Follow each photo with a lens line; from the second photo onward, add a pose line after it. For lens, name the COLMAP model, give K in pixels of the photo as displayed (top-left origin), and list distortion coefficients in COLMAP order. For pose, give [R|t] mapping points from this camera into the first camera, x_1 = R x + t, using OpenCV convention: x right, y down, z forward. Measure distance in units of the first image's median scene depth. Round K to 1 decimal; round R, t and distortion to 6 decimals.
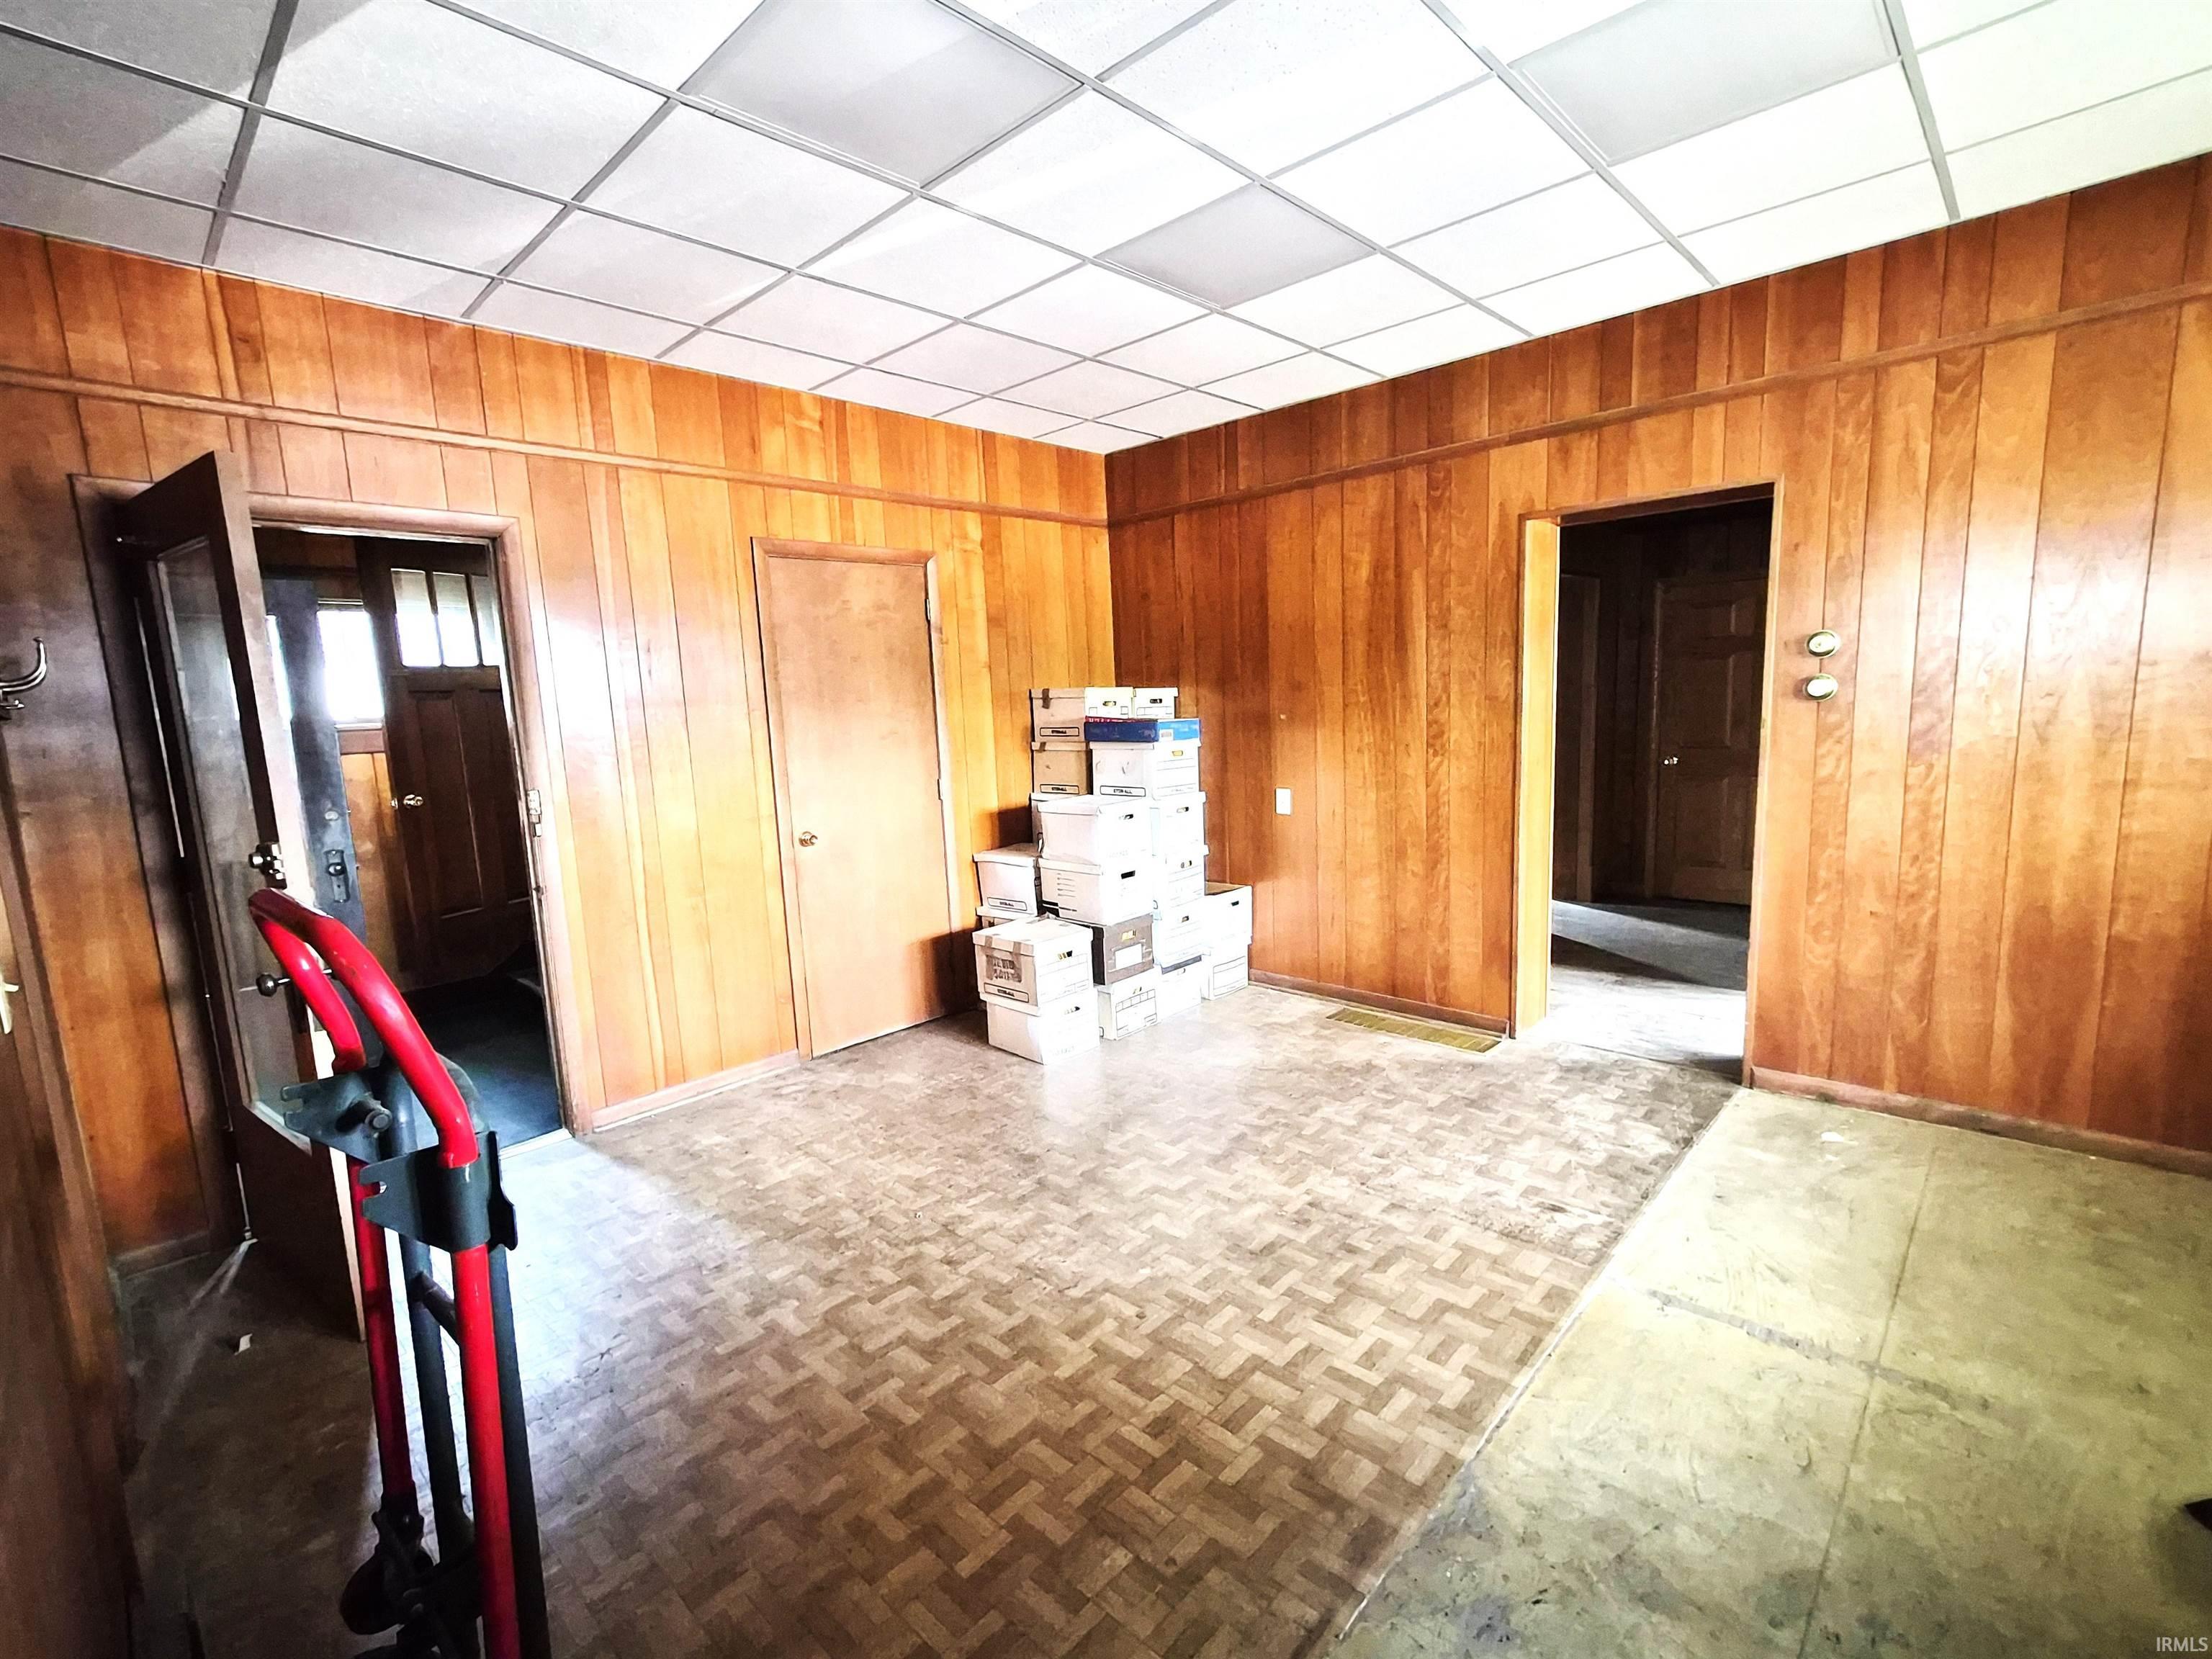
lens RADIAL K [[991.3, 0, 1109.2], [0, 991.3, 836.3], [0, 0, 1]] dist [-0.000279, 0.000120]
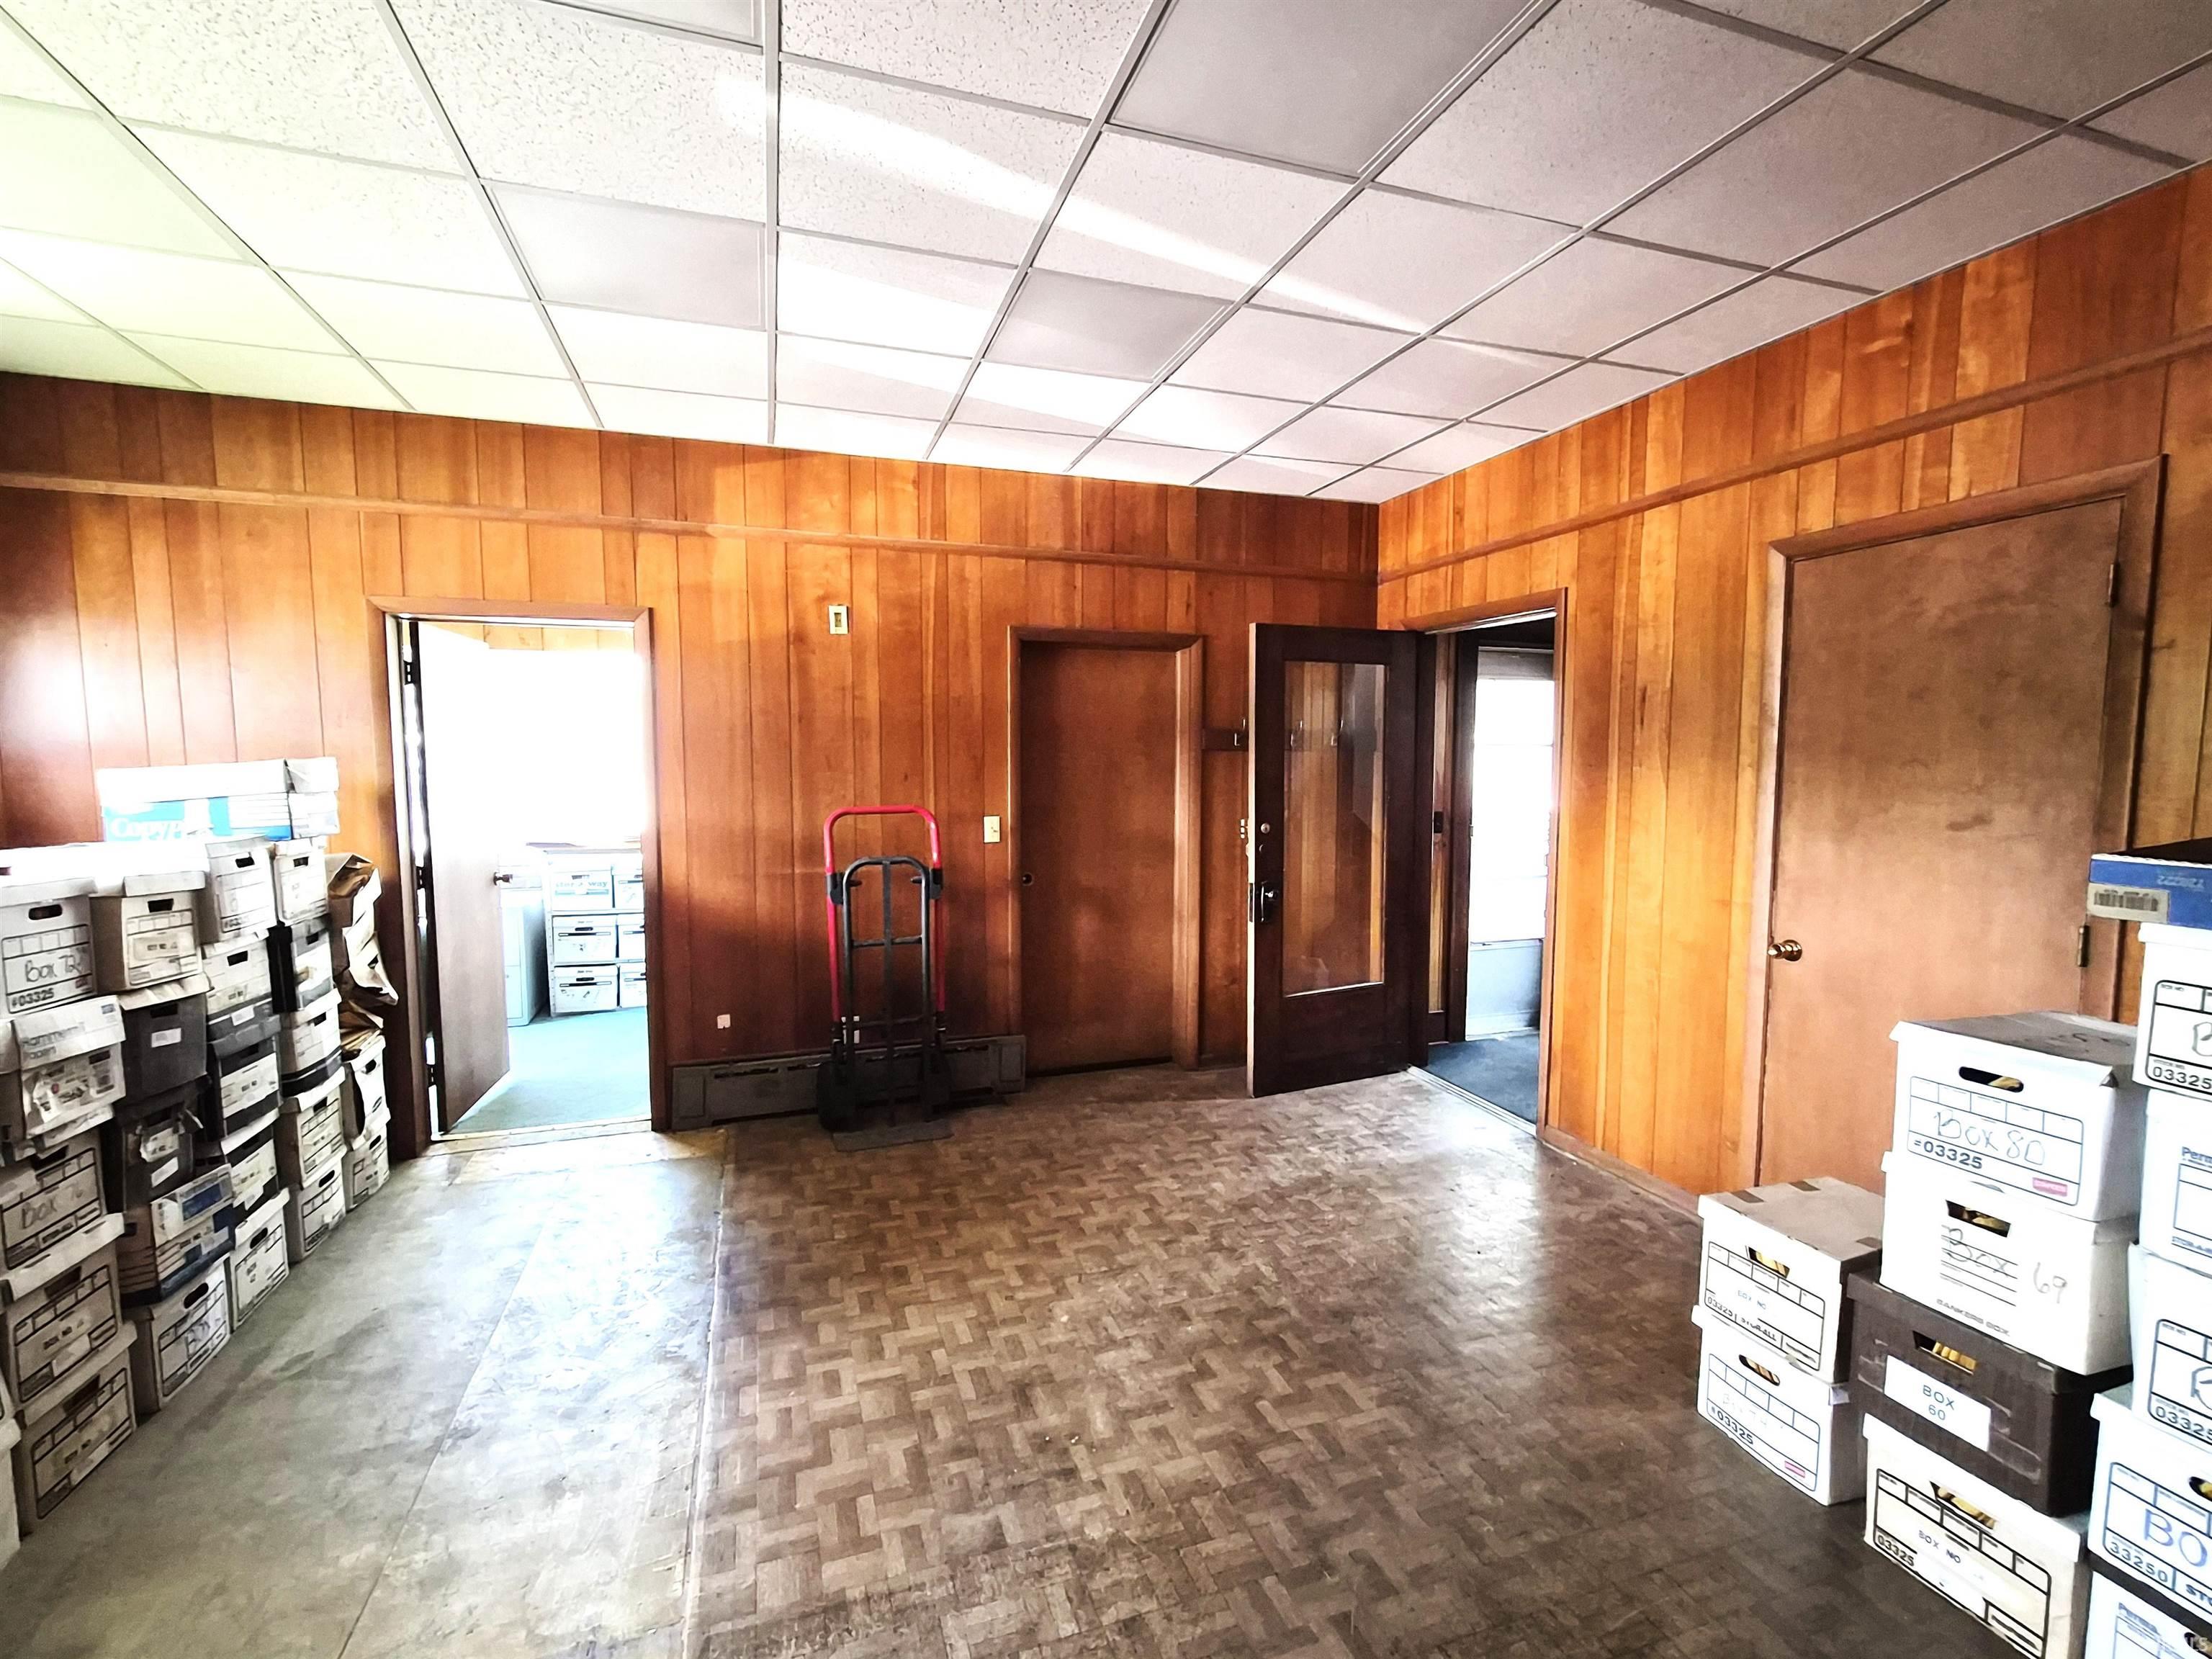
lens RADIAL K [[991.3, 0, 1109.2], [0, 991.3, 836.3], [0, 0, 1]] dist [-0.000279, 0.000120]
pose [[-0.459512, 0.113721, -0.880861, 0.853640], [-0.110362, 0.976772, 0.183675, -0.244356], [0.881288, 0.181614, -0.436288, 1.374952]]
